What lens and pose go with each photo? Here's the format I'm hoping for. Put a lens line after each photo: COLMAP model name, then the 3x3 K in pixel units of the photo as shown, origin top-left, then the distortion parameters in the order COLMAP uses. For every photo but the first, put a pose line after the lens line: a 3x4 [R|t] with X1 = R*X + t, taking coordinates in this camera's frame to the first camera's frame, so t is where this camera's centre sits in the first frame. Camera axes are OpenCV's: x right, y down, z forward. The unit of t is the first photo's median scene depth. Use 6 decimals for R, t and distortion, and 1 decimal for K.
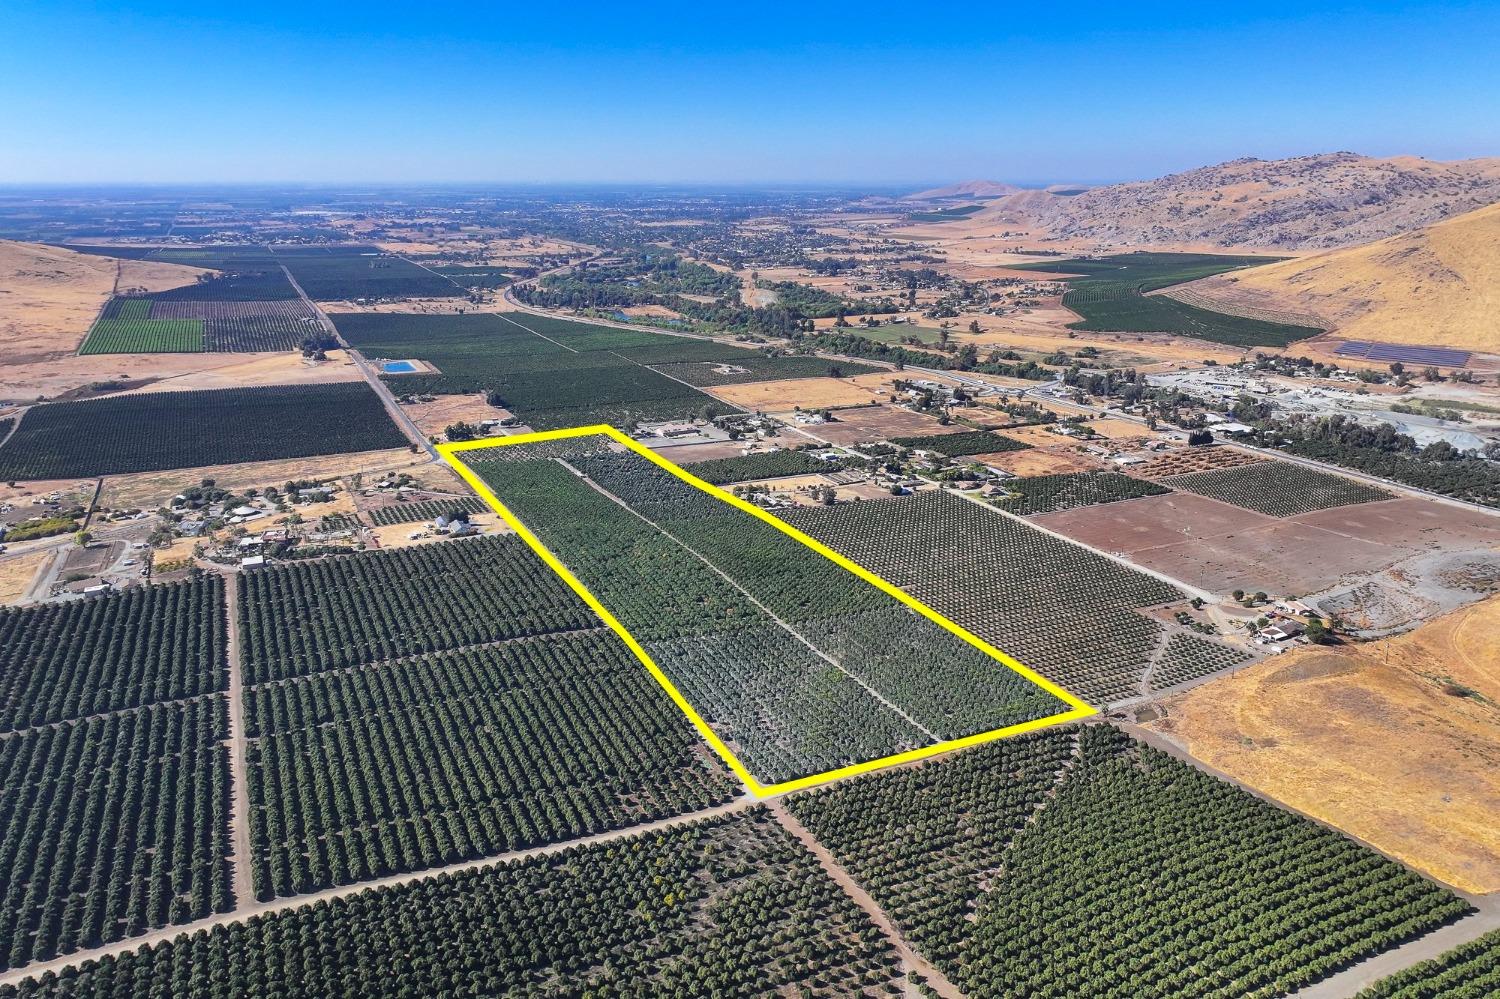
lens RADIAL K [[1054.3, 0, 752.9], [0, 1054.3, 431.7], [0, 0, 1]] dist [-0.003809, 0.022035]
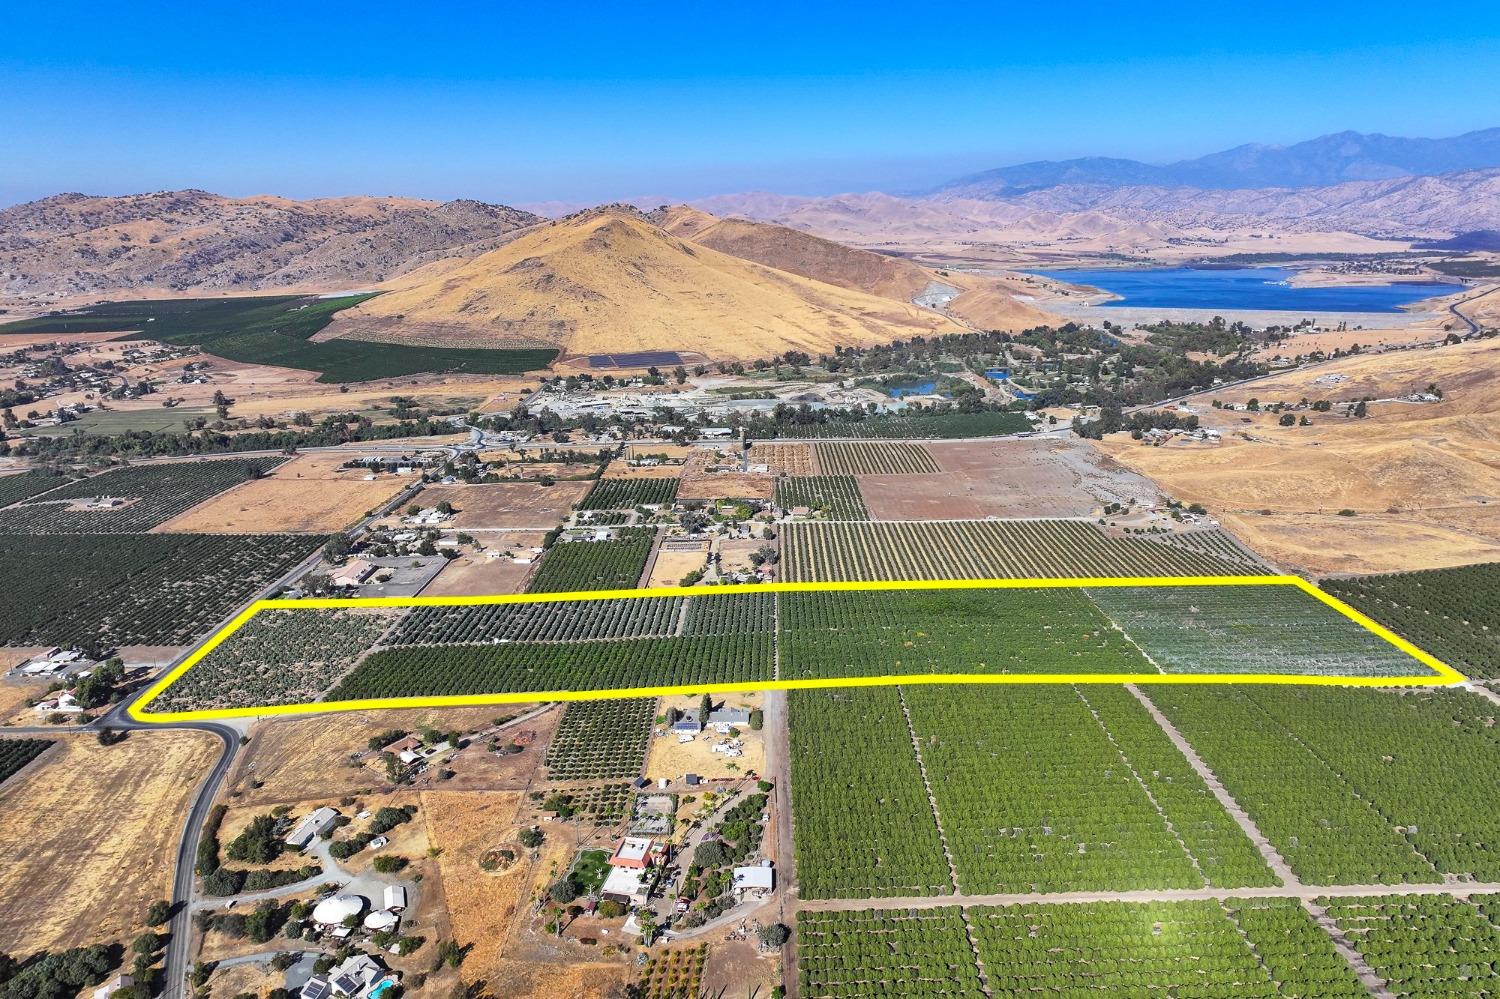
lens RADIAL K [[1052.5, 0, 752.9], [0, 1052.5, 474.5], [0, 0, 1]] dist [-0.004859, 0.027826]
pose [[0.433372, -0.211498, 0.876047, -0.827880], [0.207202, 0.969415, 0.131538, -0.151405], [-0.877072, 0.124514, 0.463940, 0.620100]]
